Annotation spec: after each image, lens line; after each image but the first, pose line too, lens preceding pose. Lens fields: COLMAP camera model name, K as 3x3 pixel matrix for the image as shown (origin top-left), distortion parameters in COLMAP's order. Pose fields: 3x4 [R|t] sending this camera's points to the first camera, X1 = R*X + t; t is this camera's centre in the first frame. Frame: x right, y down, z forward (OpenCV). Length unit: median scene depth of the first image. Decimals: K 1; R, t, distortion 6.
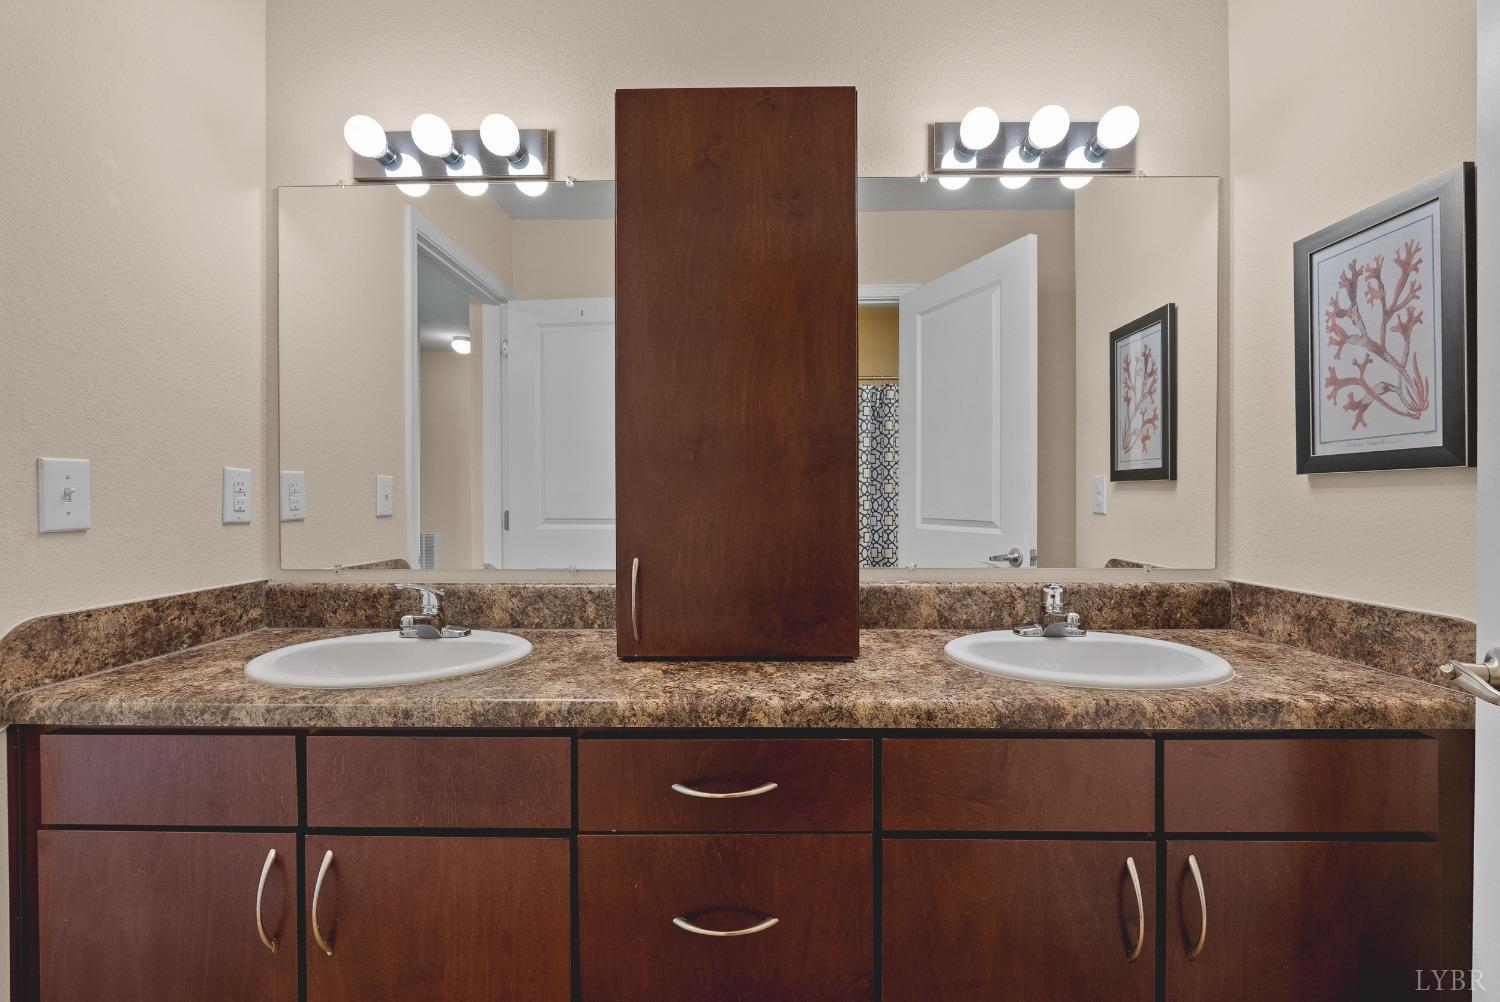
lens RADIAL K [[657.8, 0, 751.8], [0, 657.8, 503.4], [0, 0, 1]] dist [-0.003422, -0.000704]
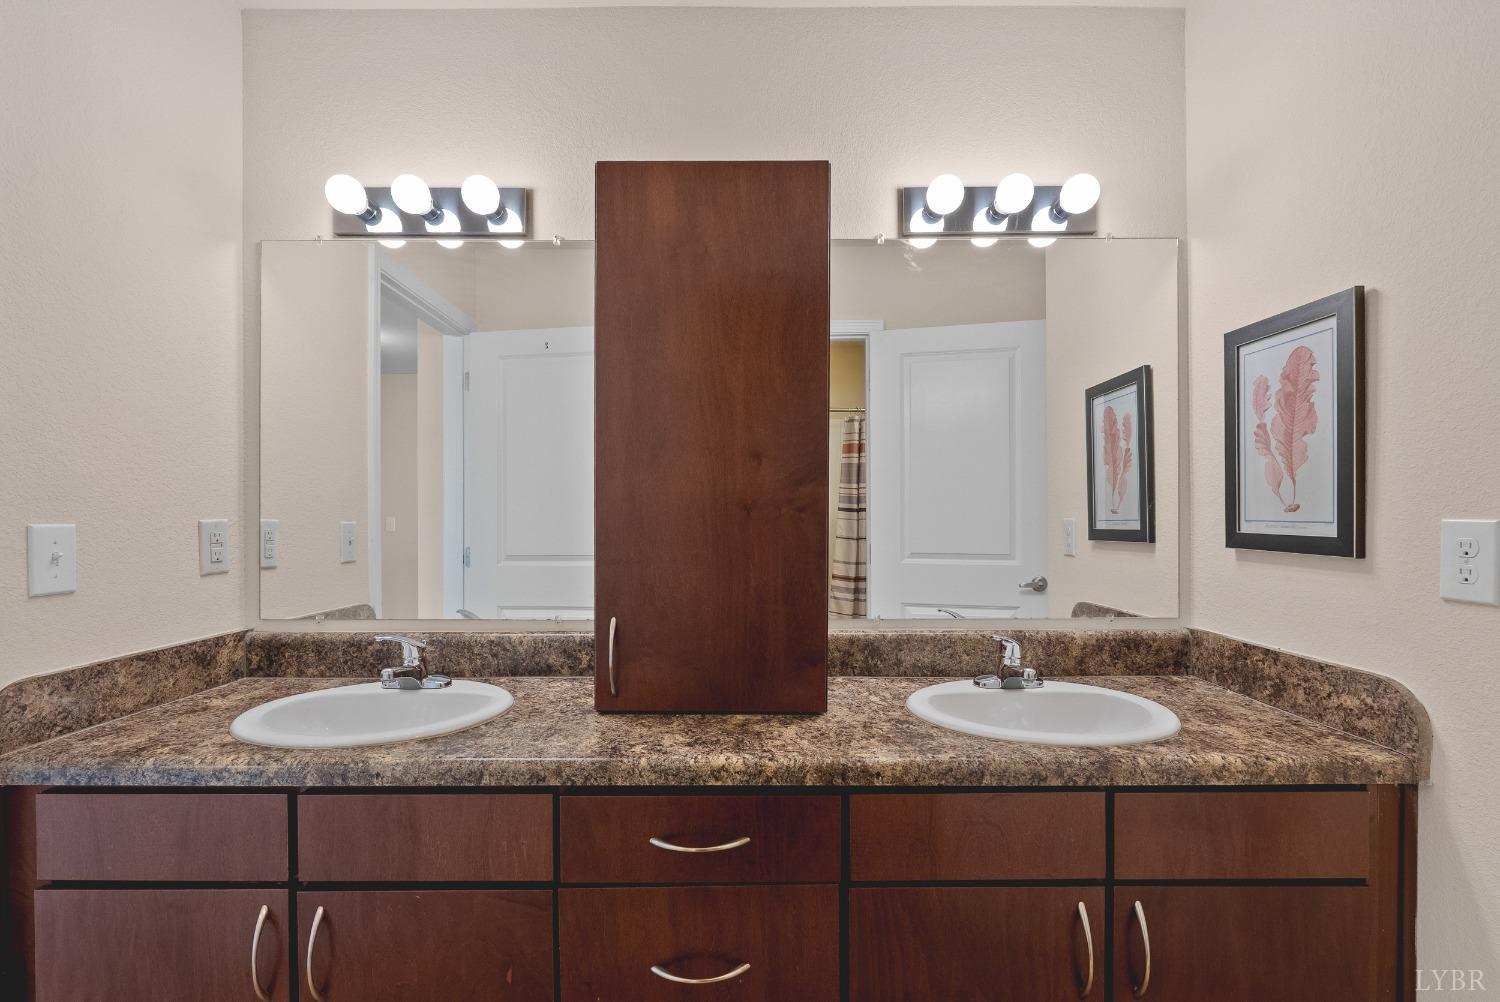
lens RADIAL K [[712.3, 0, 750.0], [0, 712.3, 501.0], [0, 0, 1]] dist [0.008093, 0.000435]
pose [[0.999907, -0.002218, 0.013478, 0.021203], [0.002294, 0.999982, -0.005613, -0.080363], [-0.013465, 0.005644, 0.999893, -0.116448]]
